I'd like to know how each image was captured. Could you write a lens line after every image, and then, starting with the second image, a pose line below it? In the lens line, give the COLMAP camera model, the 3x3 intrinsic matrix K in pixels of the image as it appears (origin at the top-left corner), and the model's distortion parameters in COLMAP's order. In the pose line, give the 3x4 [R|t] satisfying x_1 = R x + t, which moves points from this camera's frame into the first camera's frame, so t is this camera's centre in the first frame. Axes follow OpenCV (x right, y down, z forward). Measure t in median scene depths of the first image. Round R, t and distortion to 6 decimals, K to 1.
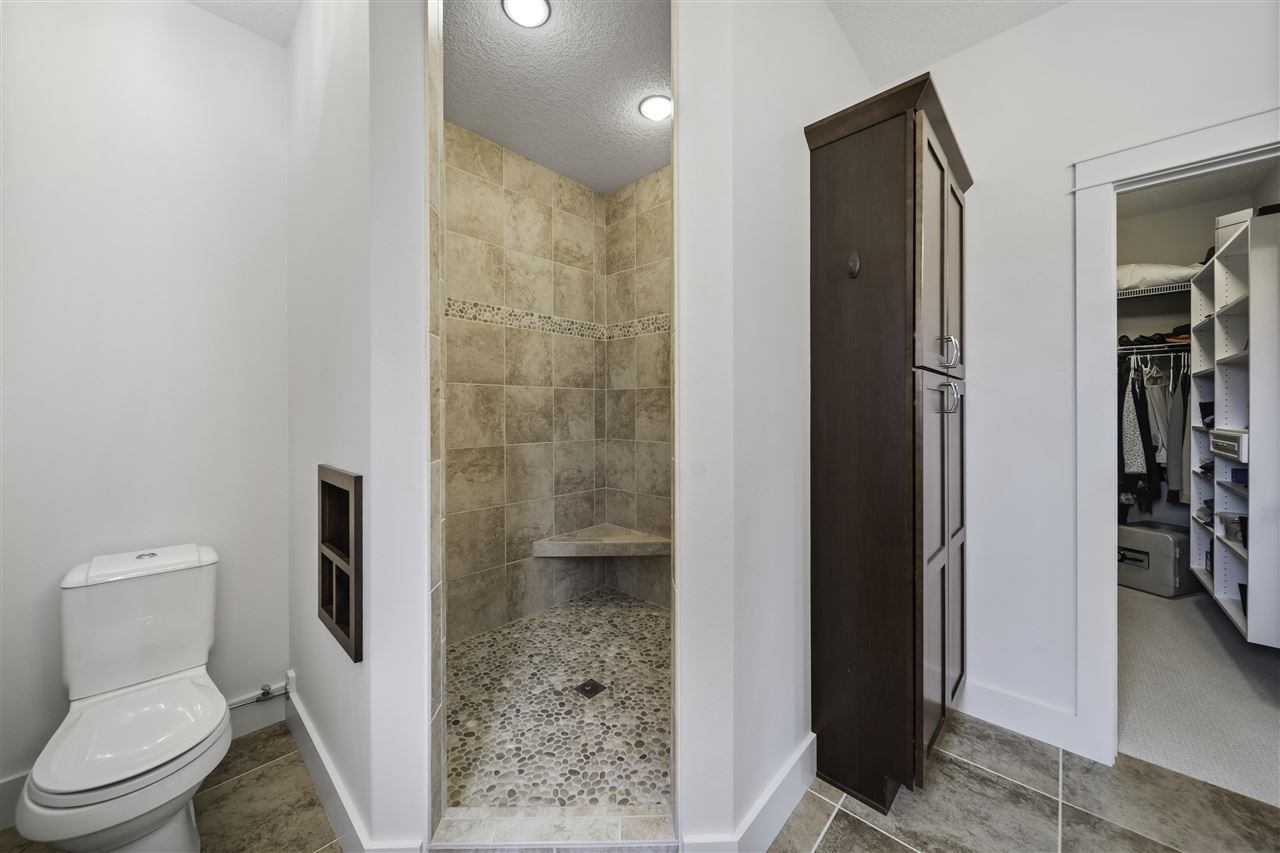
lens RADIAL K [[452.2, 0, 631.3], [0, 452.2, 416.9], [0, 0, 1]] dist [-0.002563, 0.000048]
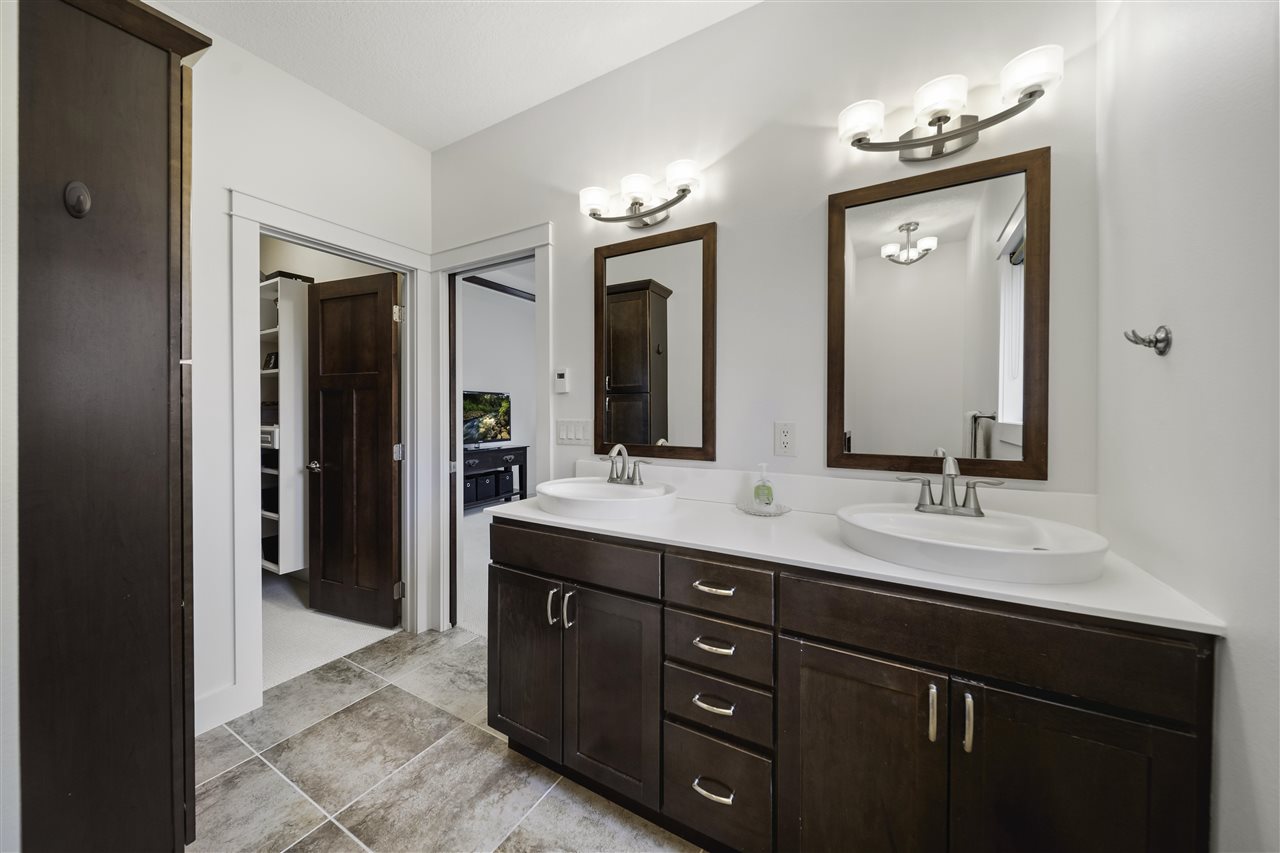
lens RADIAL K [[452.2, 0, 631.3], [0, 452.2, 416.9], [0, 0, 1]] dist [-0.002563, 0.000048]
pose [[-0.233572, -0.003677, 0.972333, -0.369850], [0.004771, 0.999976, 0.004928, -0.002224], [-0.972328, 0.005790, -0.233549, 0.338718]]
